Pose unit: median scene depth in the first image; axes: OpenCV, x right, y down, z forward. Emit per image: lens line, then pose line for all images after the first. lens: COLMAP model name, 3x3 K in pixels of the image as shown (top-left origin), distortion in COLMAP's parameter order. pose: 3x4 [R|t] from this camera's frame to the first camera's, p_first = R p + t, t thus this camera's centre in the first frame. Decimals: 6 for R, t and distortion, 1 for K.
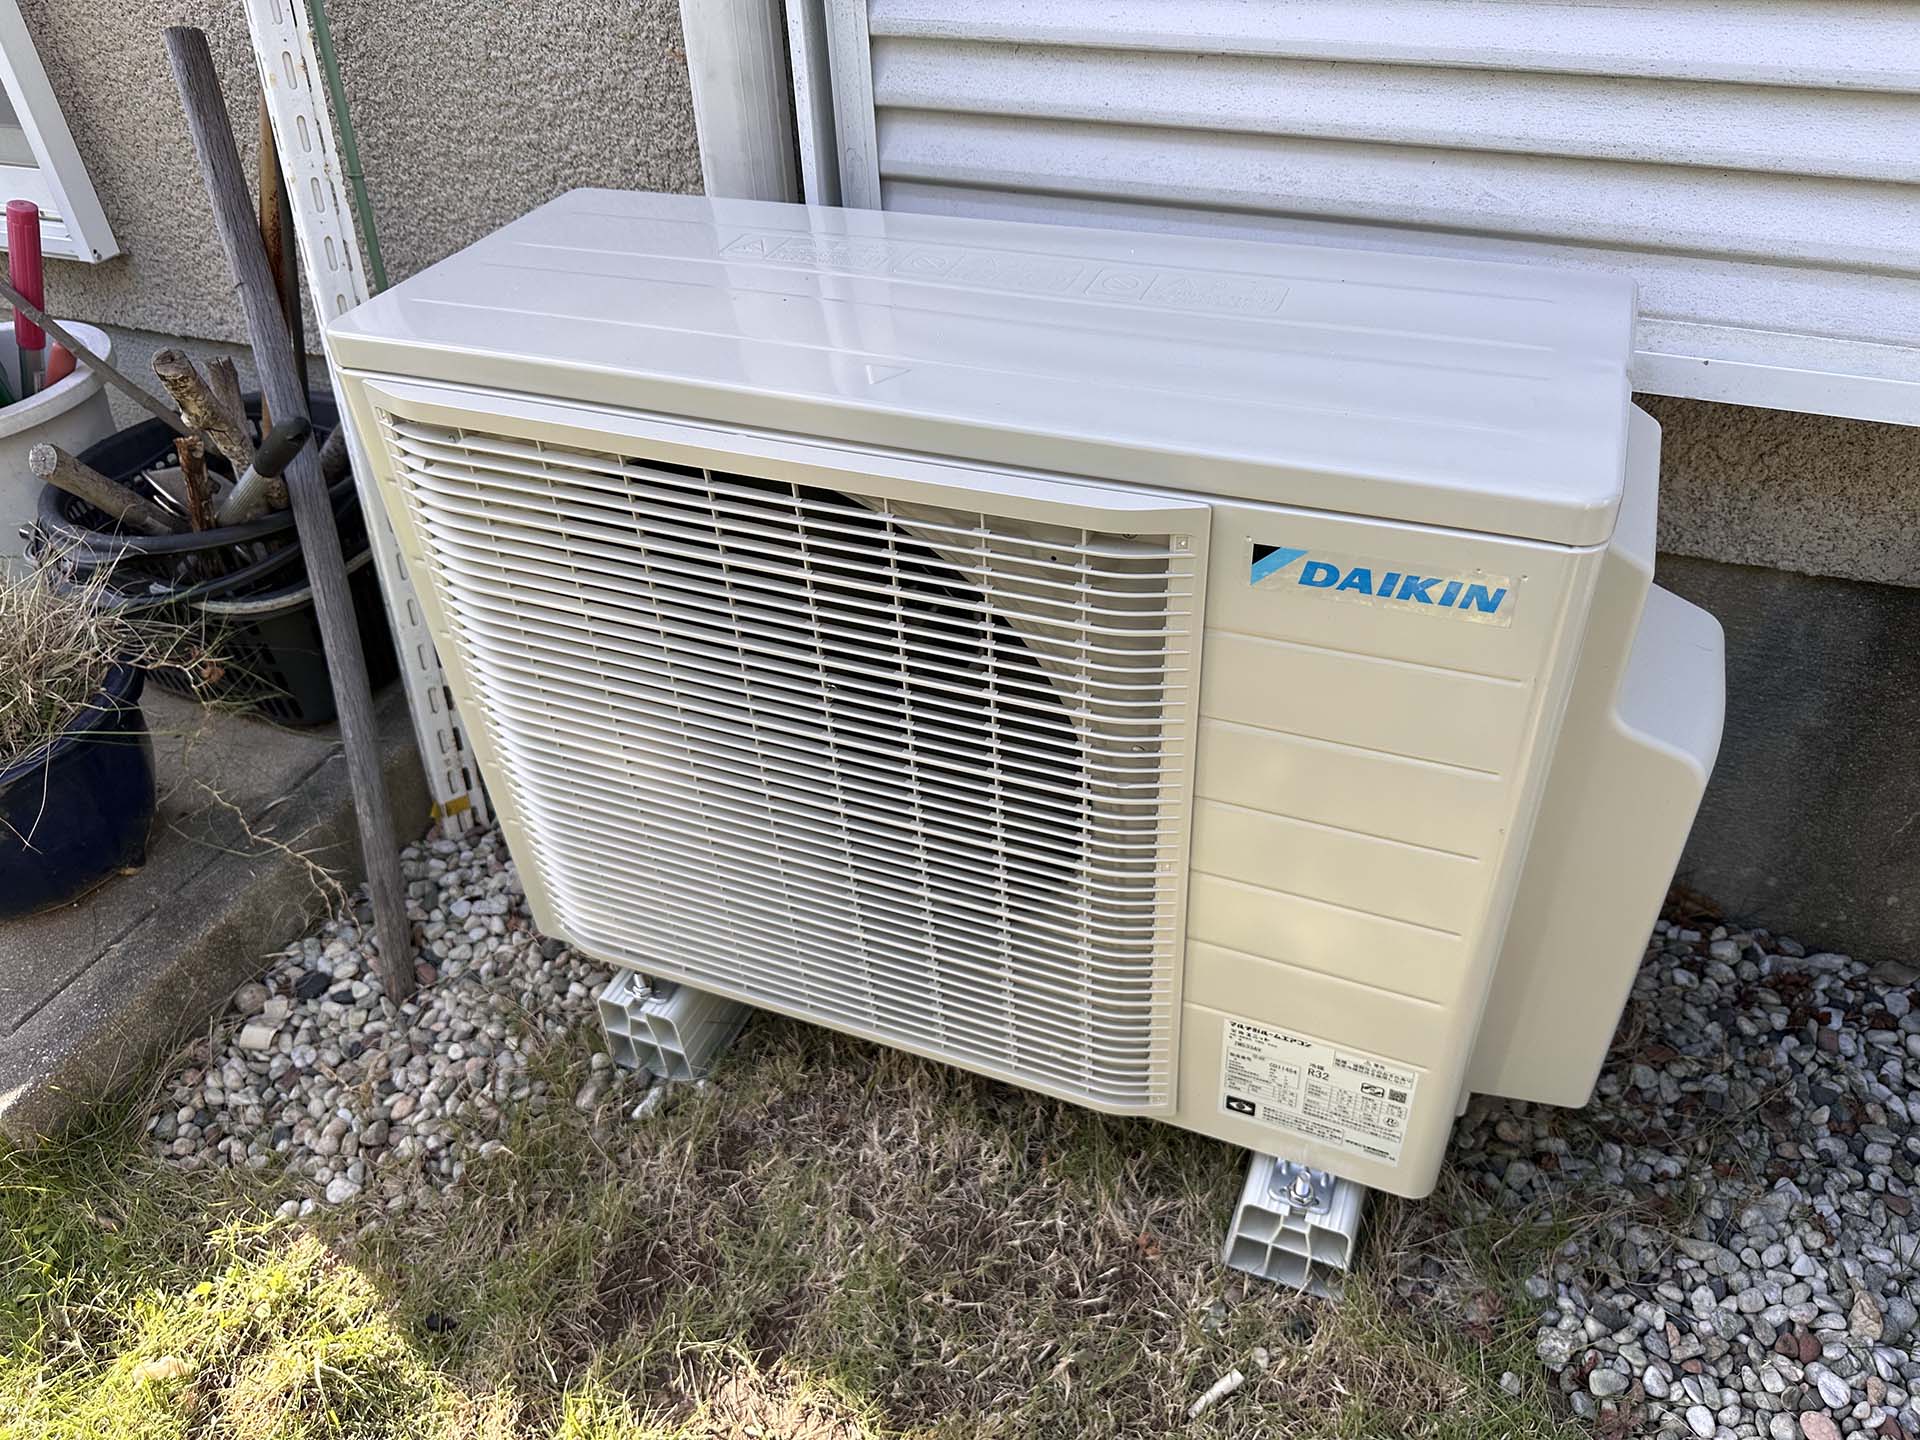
lens RADIAL K [[1357.2, 0, 959.3], [0, 1357.2, 700.8], [0, 0, 1]] dist [0.033640, -0.046258]
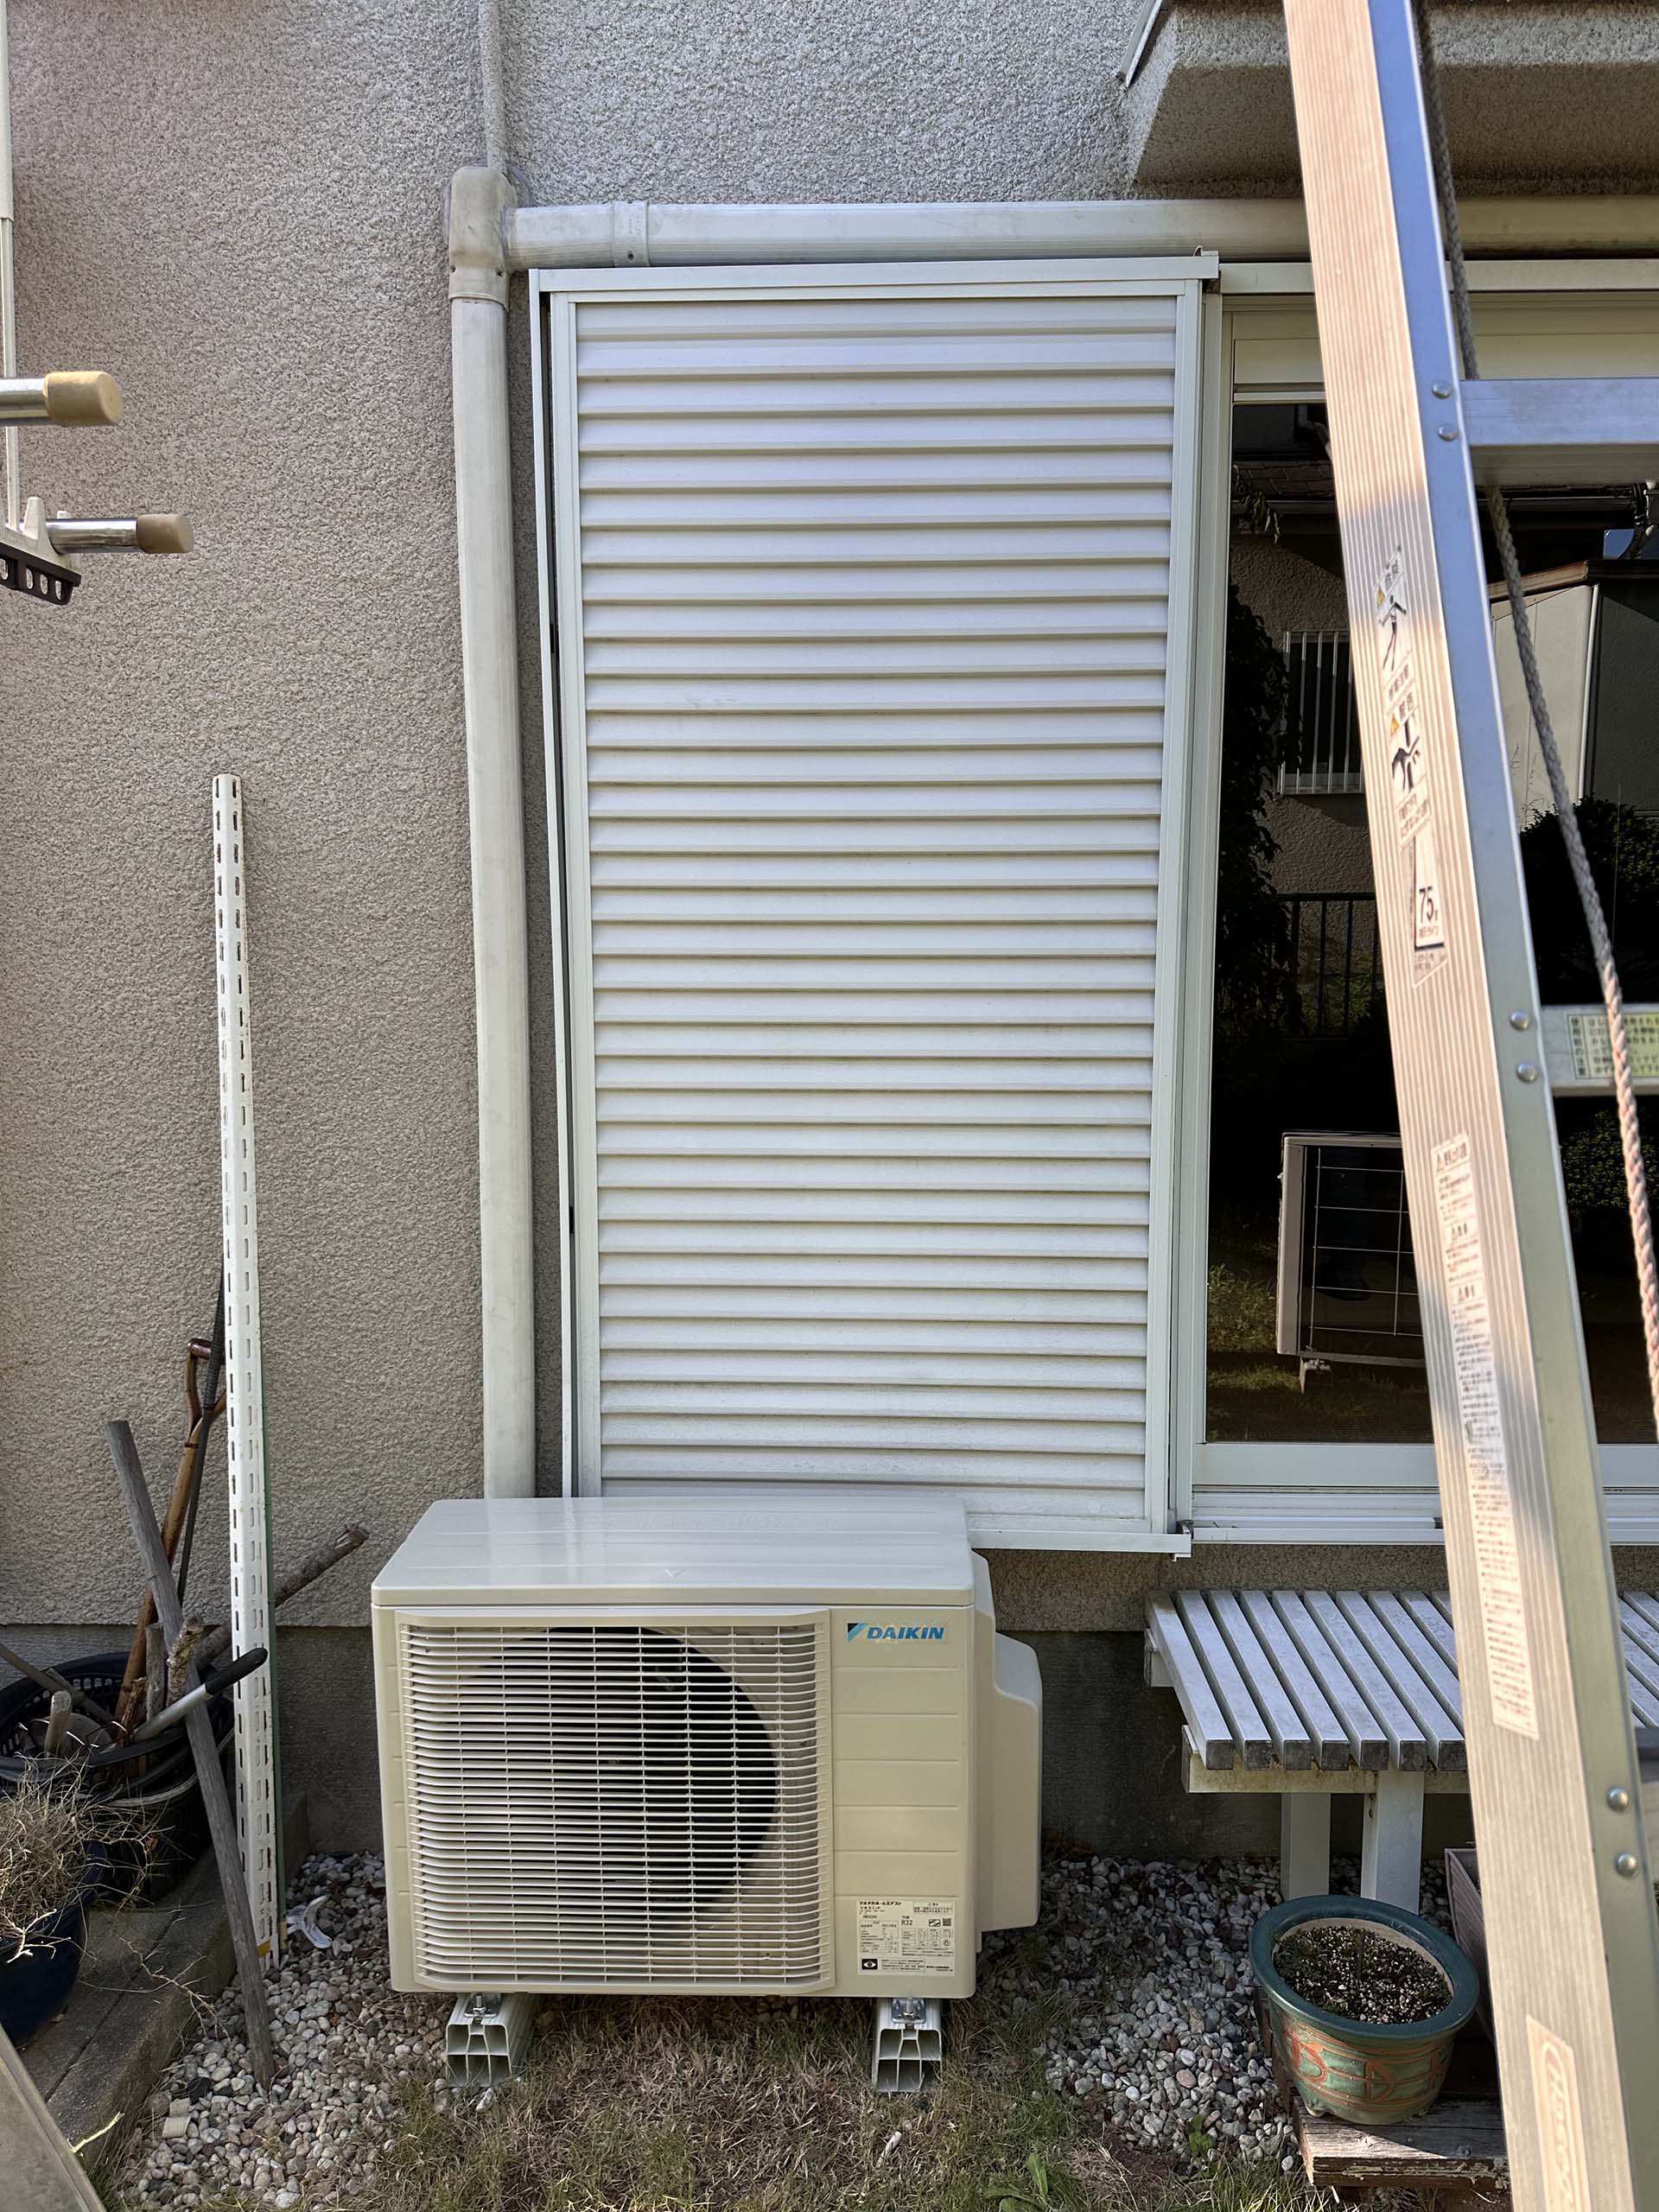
lens RADIAL K [[1563.6, 0, 846.0], [0, 1563.6, 1110.2], [0, 0, 1]] dist [0.033640, -0.046258]
pose [[0.932615, -0.002026, 0.360867, -0.550199], [0.185890, 0.859807, -0.475581, 0.296299], [-0.309313, 0.510615, 0.802245, -1.194766]]
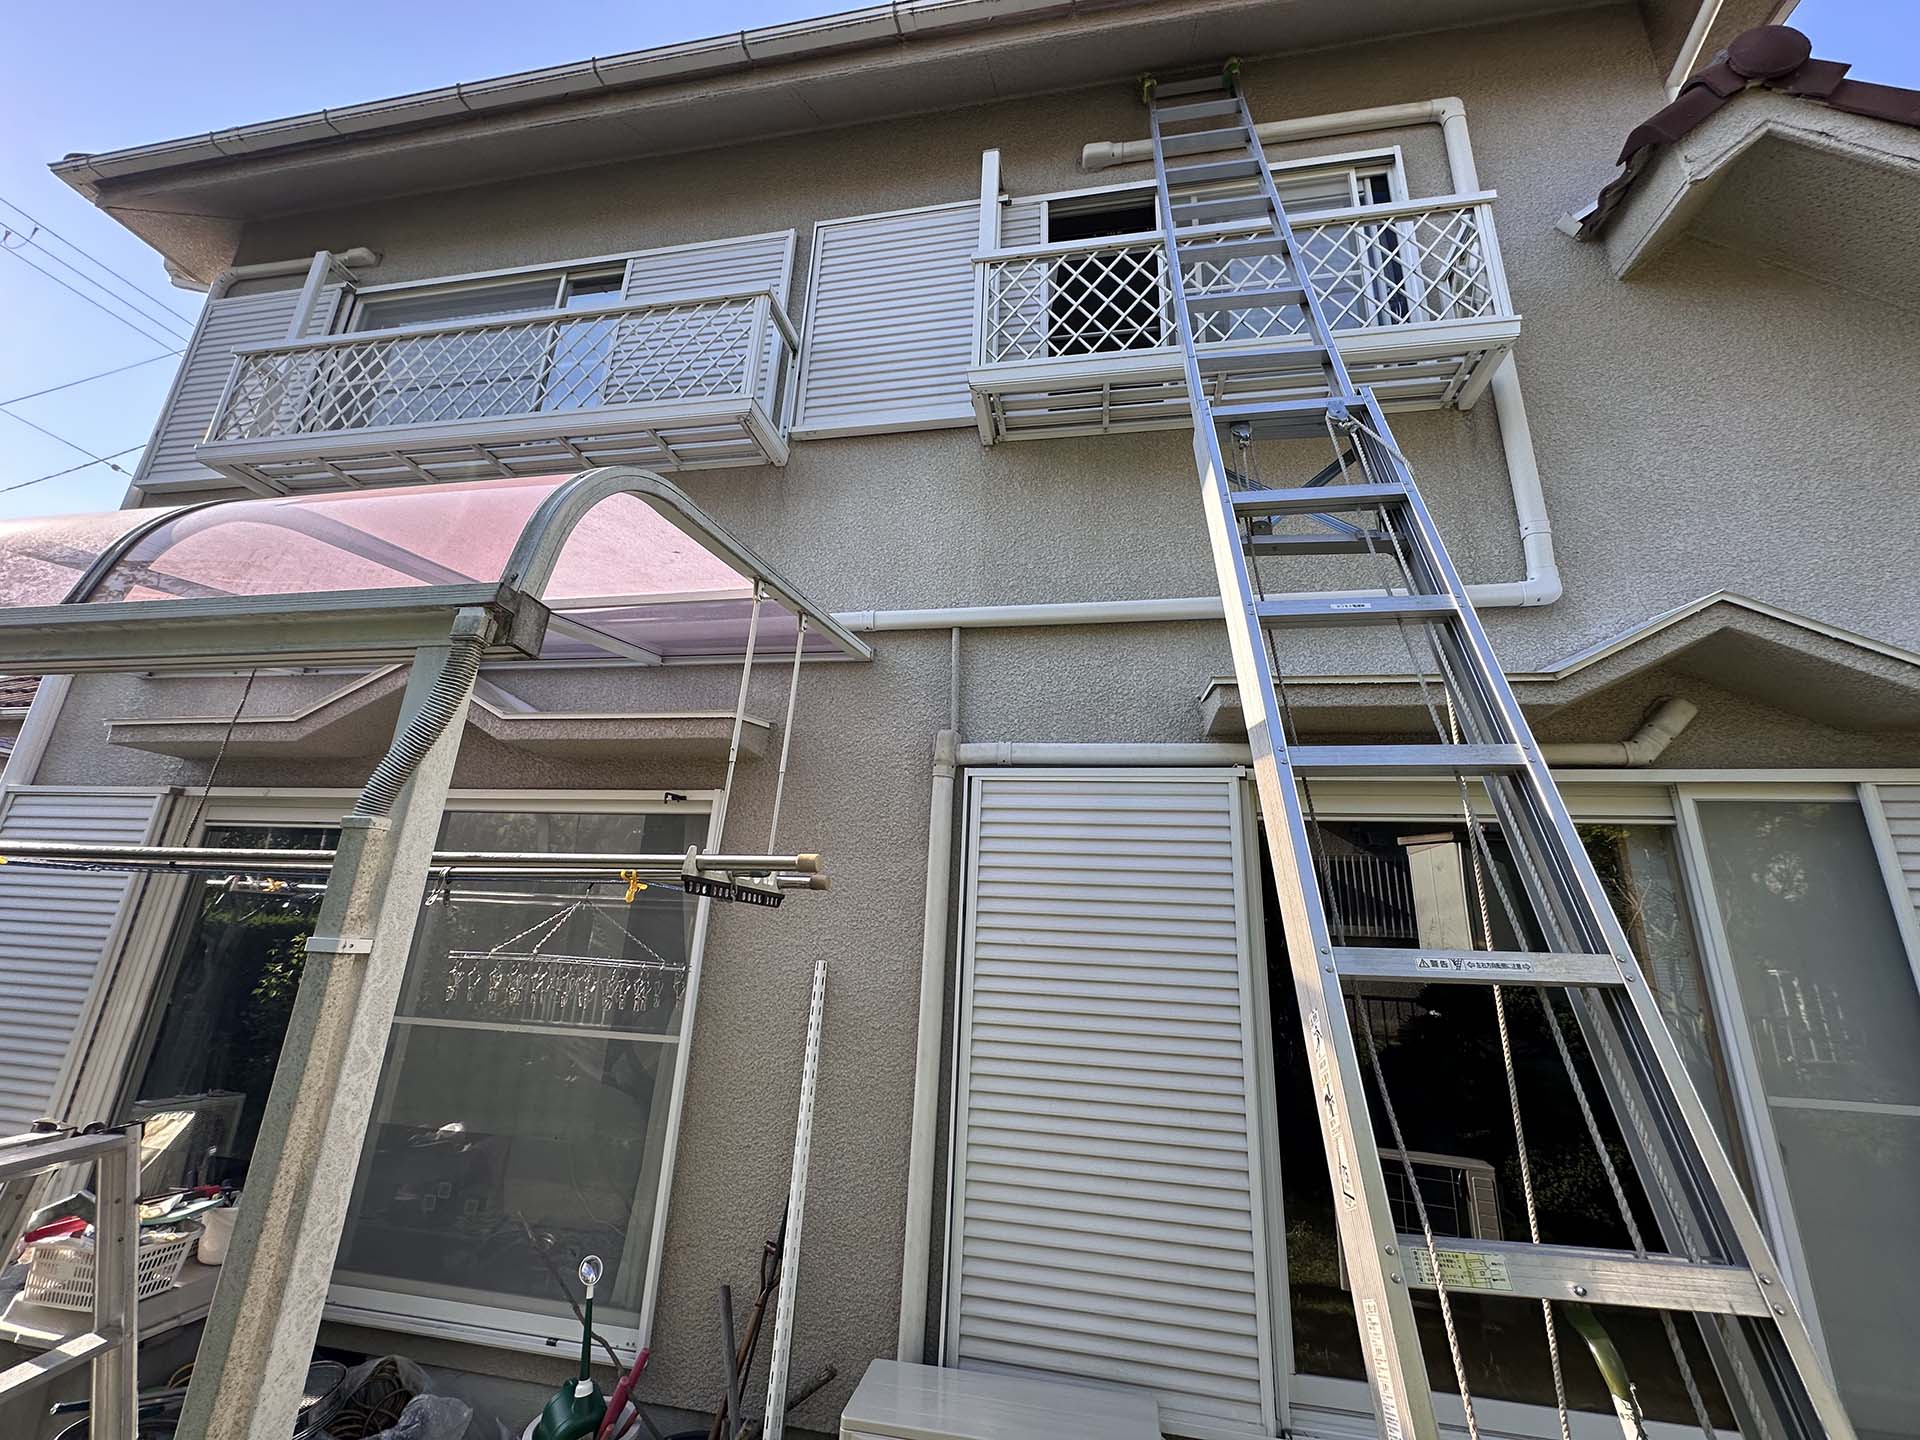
lens RADIAL K [[764.0, 0, 956.1], [0, 764.0, 724.6], [0, 0, 1]] dist [-0.001438, -0.000765]
pose [[0.974104, 0.148003, 0.170926, -0.668307], [0.052271, 0.588084, -0.807109, 0.284215], [-0.219974, 0.795143, 0.565119, -1.508045]]
